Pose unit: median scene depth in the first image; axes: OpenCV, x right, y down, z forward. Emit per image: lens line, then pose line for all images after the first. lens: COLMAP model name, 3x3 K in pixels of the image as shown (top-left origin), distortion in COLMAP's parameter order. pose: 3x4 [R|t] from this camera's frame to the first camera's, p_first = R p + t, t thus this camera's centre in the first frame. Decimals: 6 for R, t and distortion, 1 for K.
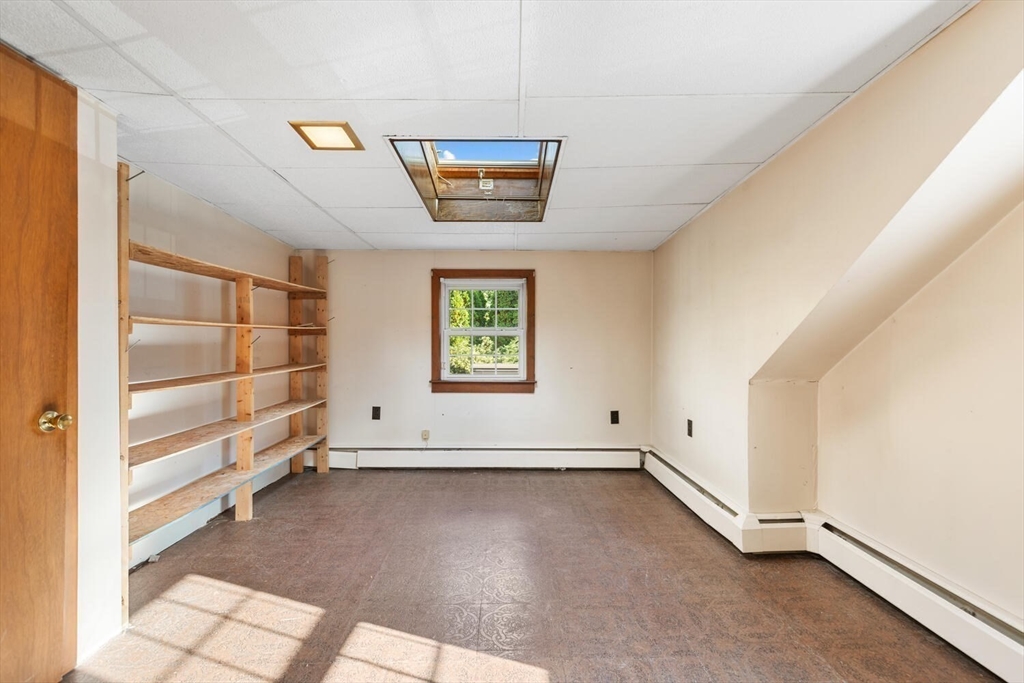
lens RADIAL K [[467.4, 0, 511.6], [0, 467.4, 341.1], [0, 0, 1]] dist [0.005332, -0.001846]
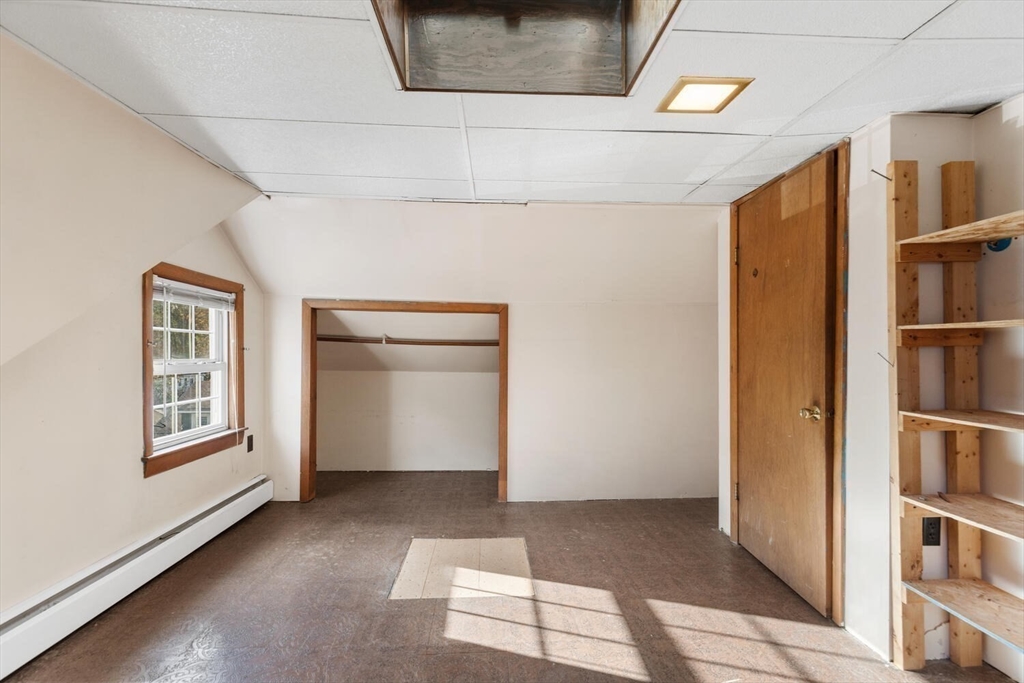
lens RADIAL K [[467.4, 0, 512.9], [0, 467.4, 346.9], [0, 0, 1]] dist [0.005332, -0.001846]
pose [[-0.999398, -0.003587, -0.034499, -0.048174], [-0.003530, 0.999992, -0.001718, -0.010006], [0.034505, -0.001595, -0.999403, 1.970168]]
